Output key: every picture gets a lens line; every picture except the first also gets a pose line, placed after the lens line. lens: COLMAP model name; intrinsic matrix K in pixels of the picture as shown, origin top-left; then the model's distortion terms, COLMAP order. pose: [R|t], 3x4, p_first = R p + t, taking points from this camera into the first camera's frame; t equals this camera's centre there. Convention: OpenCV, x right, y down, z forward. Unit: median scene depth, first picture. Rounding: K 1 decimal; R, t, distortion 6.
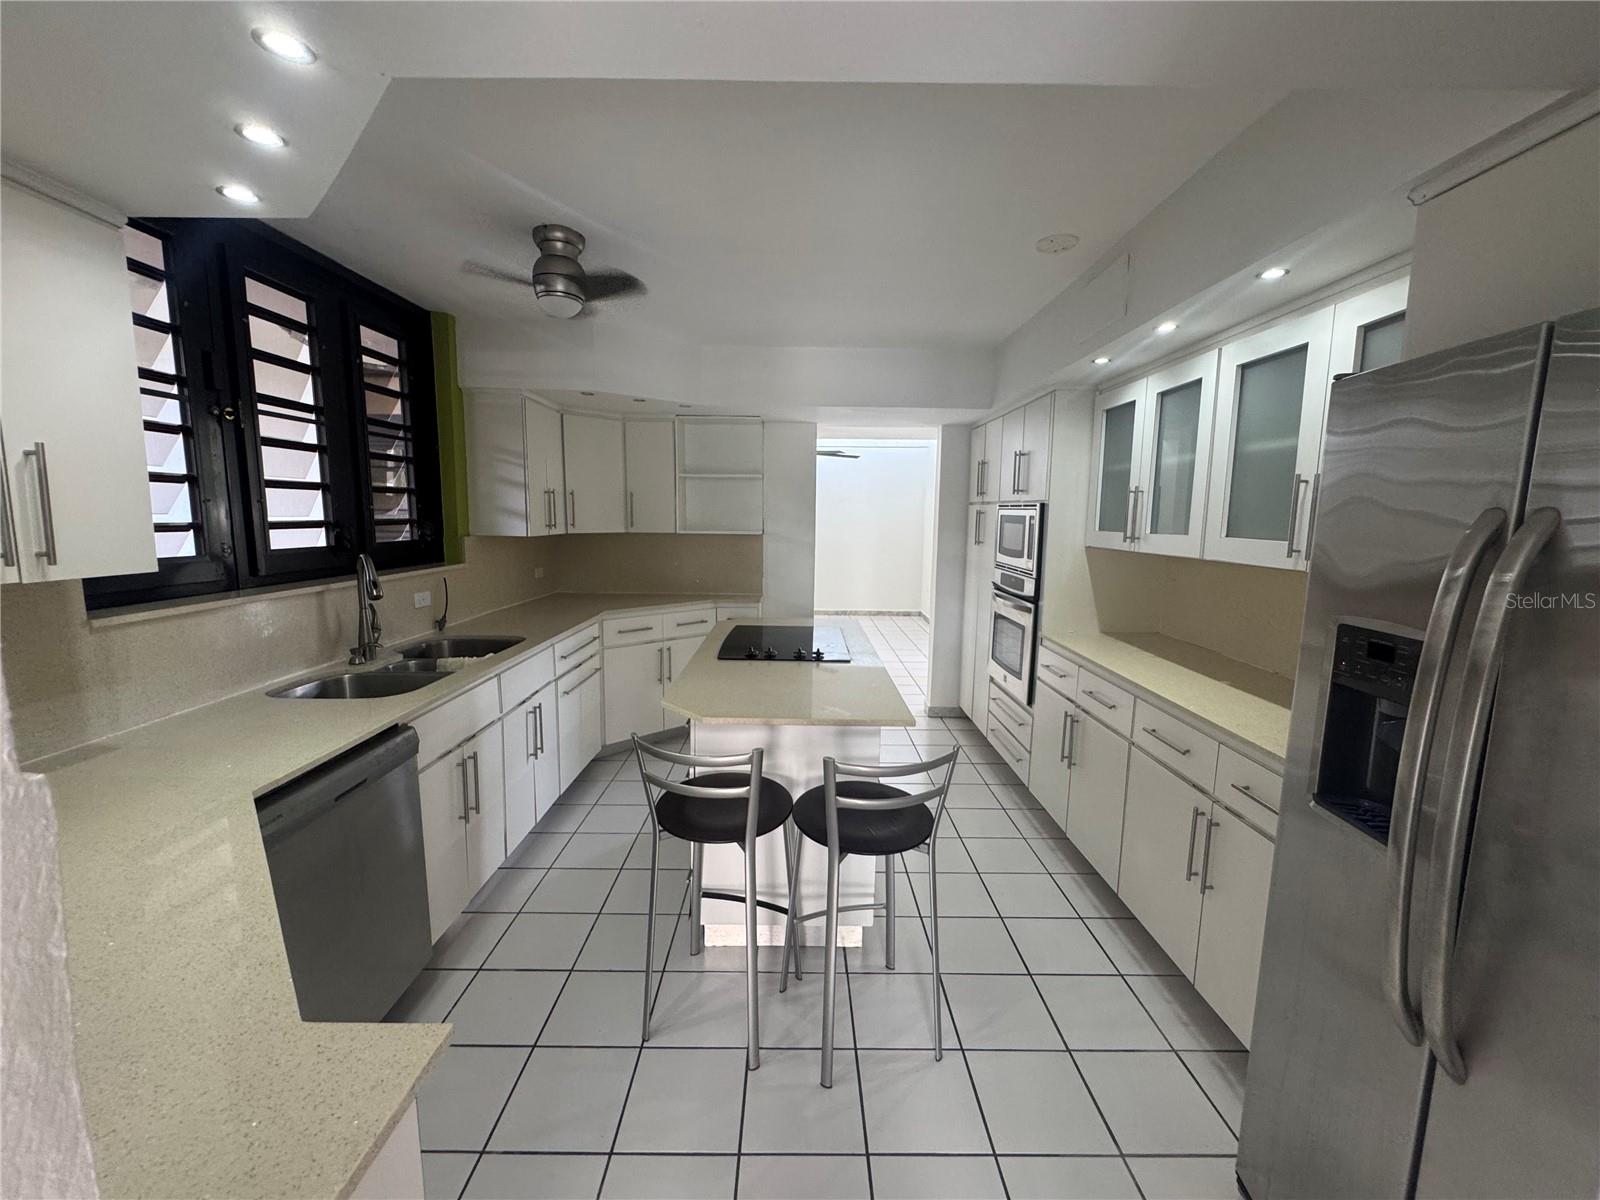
lens RADIAL K [[639.0, 0, 790.1], [0, 639.0, 598.6], [0, 0, 1]] dist [-0.002761, -0.000009]
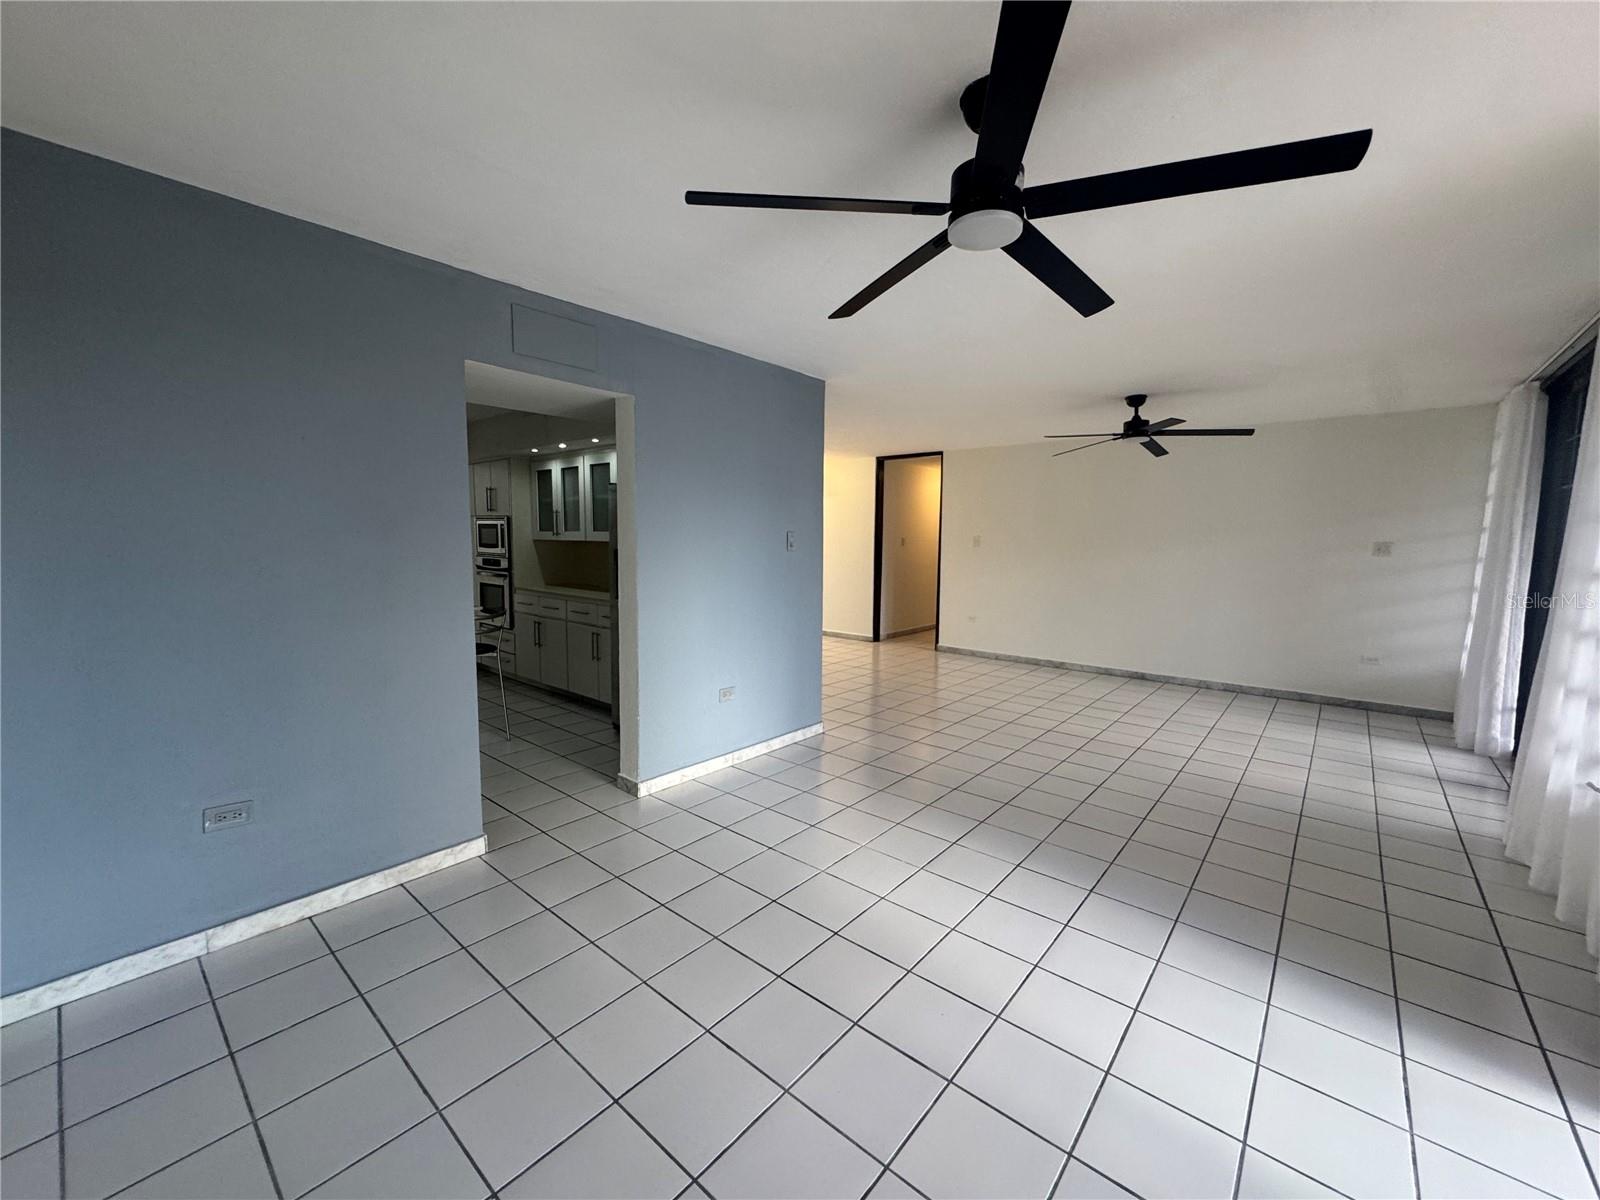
lens RADIAL K [[639.0, 0, 796.0], [0, 639.0, 600.8], [0, 0, 1]] dist [-0.002761, -0.000009]
pose [[0.641821, -0.079271, 0.762746, -0.560216], [0.097312, 0.995021, 0.021527, 0.149925], [-0.760655, 0.060408, 0.646340, -0.915687]]
